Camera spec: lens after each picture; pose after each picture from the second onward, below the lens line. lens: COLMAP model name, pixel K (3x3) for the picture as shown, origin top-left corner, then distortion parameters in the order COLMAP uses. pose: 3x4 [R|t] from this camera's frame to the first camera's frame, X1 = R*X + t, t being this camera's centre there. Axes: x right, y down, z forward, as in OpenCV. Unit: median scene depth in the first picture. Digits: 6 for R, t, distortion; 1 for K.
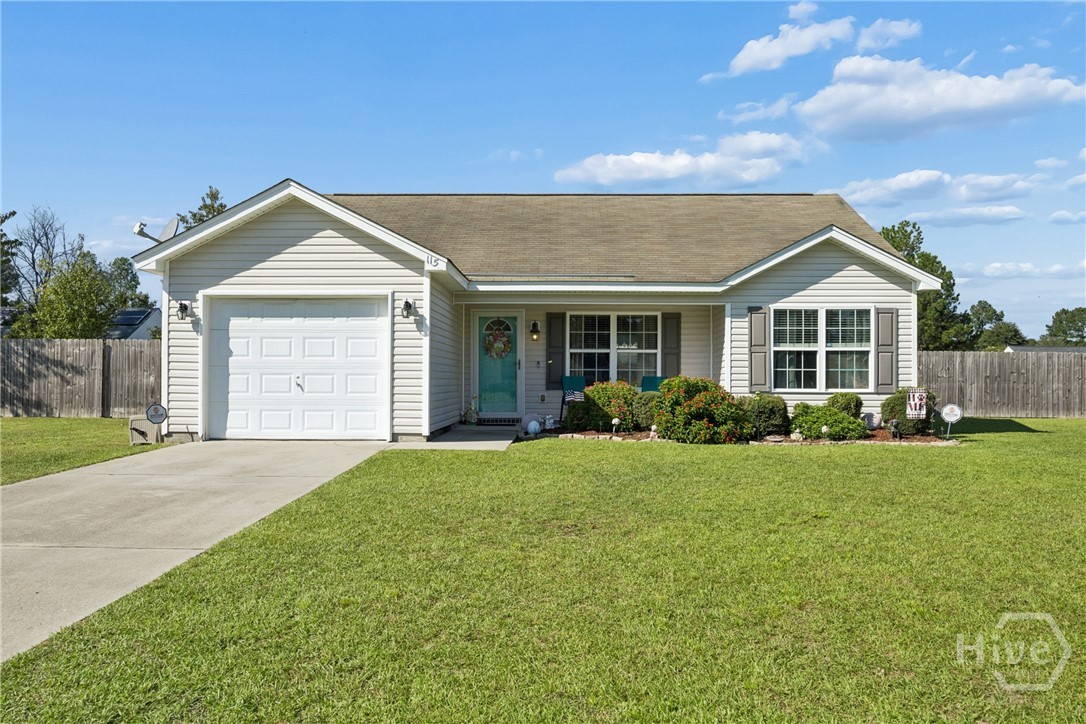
lens RADIAL K [[918.1, 0, 543.0], [0, 918.1, 362.0], [0, 0, 1]] dist [-0.011246, -0.006323]
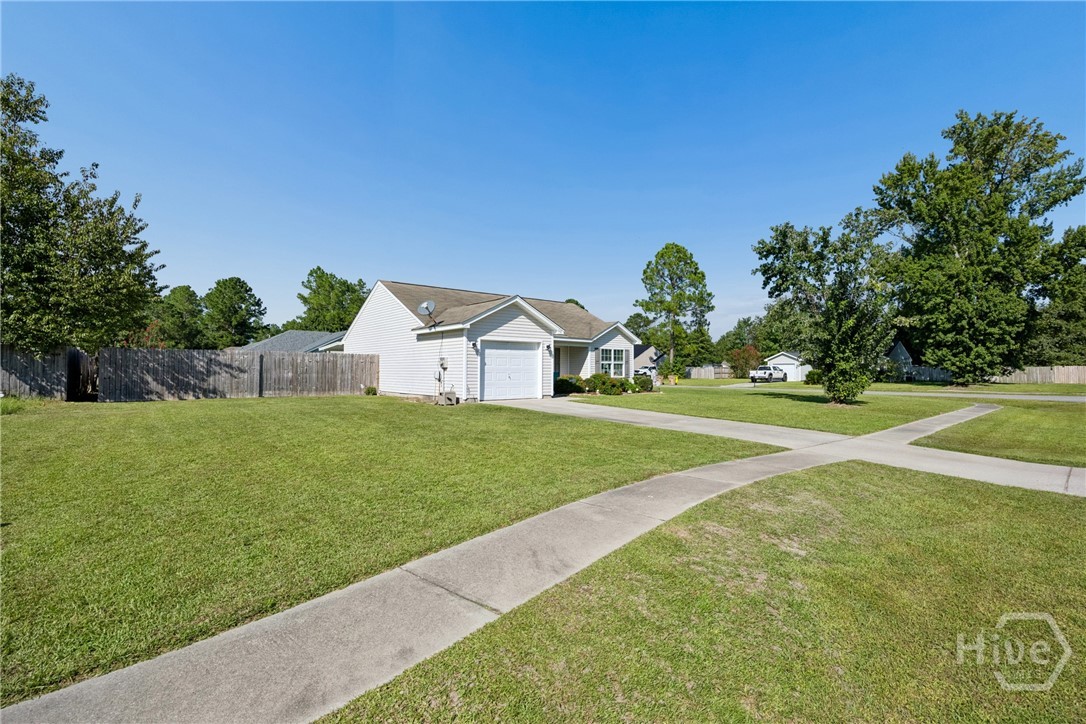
lens RADIAL K [[497.3, 0, 549.5], [0, 497.3, 362.8], [0, 0, 1]] dist [-0.016034, 0.000034]
pose [[0.748578, 0.007322, 0.663007, -0.903337], [-0.010242, 0.999947, 0.000520, -0.012791], [-0.662968, -0.007180, 0.748613, -0.060500]]
